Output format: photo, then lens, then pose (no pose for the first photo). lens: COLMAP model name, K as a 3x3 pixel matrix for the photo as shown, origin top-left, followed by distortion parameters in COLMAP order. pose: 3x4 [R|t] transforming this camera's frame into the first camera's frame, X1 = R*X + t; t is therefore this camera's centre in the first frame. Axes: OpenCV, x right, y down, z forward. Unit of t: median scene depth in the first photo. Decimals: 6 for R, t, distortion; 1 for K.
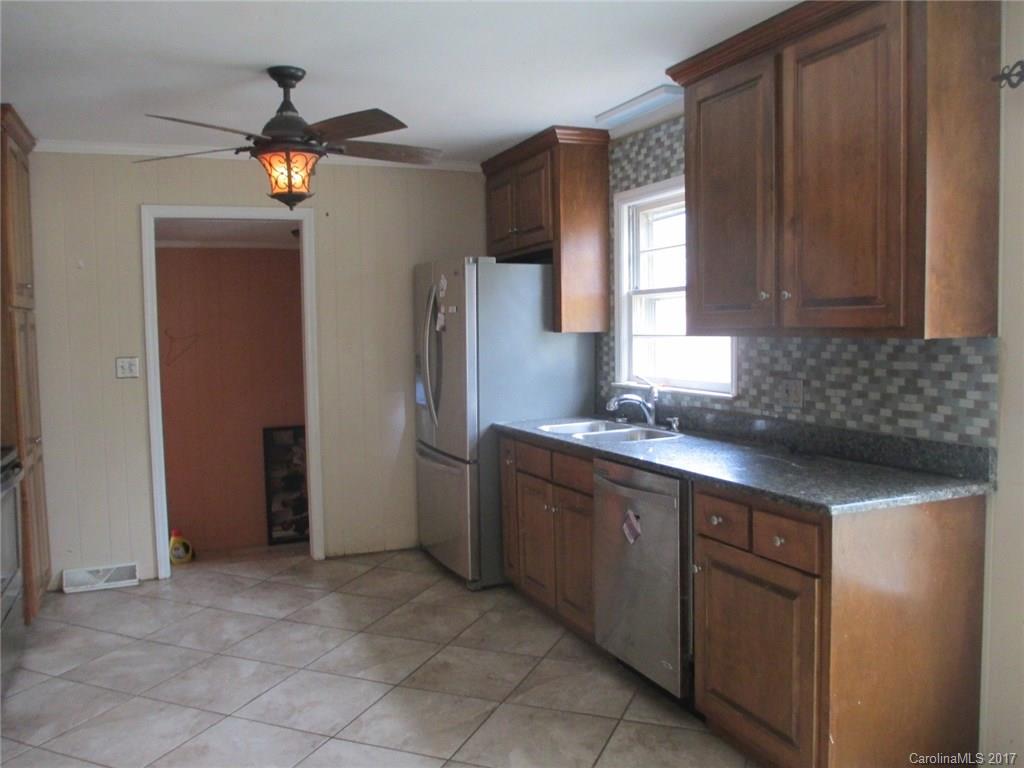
lens RADIAL K [[845.5, 0, 508.6], [0, 845.5, 386.5], [0, 0, 1]] dist [-0.068850, 0.035118]
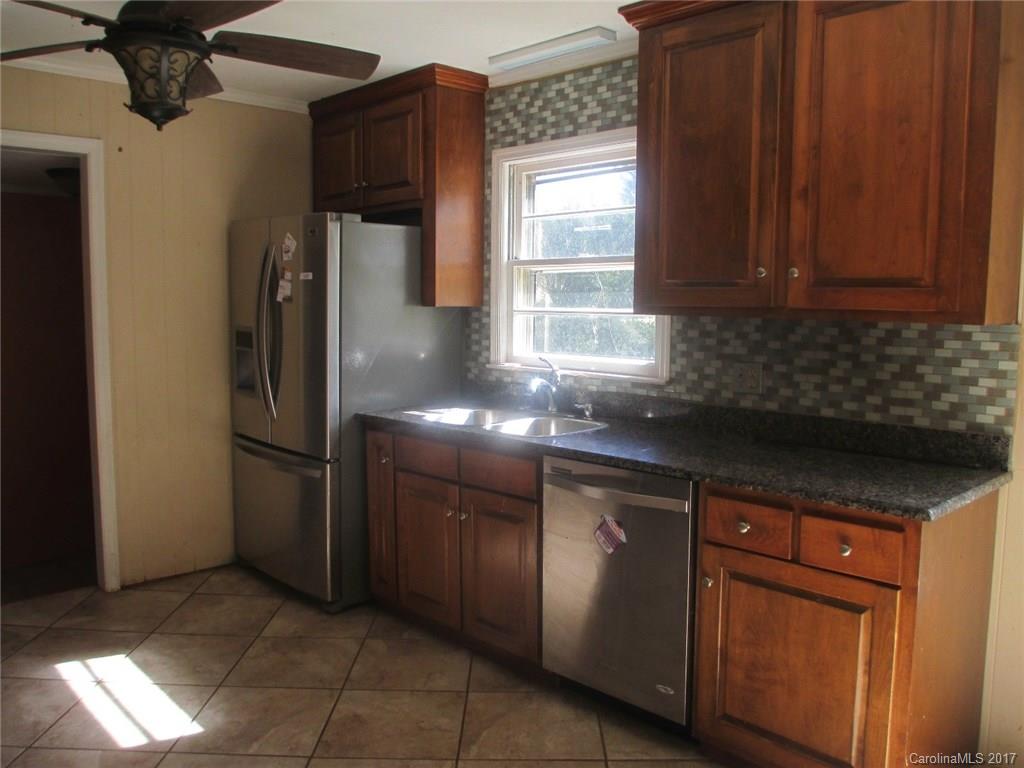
lens RADIAL K [[845.5, 0, 516.4], [0, 845.5, 387.5], [0, 0, 1]] dist [-0.068850, 0.035118]
pose [[0.931802, -0.015629, 0.362631, -0.202586], [0.003286, 0.999395, 0.034629, -0.012700], [-0.362953, -0.031076, 0.931289, 0.191500]]
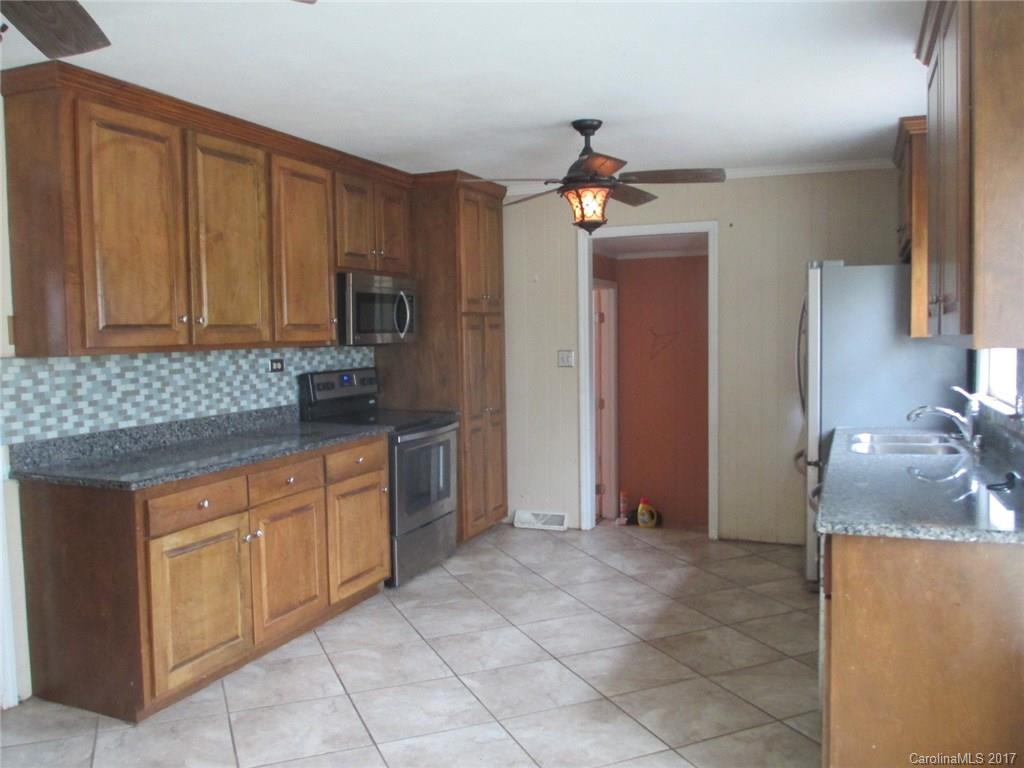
lens RADIAL K [[845.5, 0, 520.5], [0, 845.5, 383.8], [0, 0, 1]] dist [-0.068850, 0.035118]
pose [[0.715580, 0.053472, -0.696481, 0.464883], [-0.051560, 0.998389, 0.023678, -0.013740], [0.696626, 0.018967, 0.717184, 0.039625]]
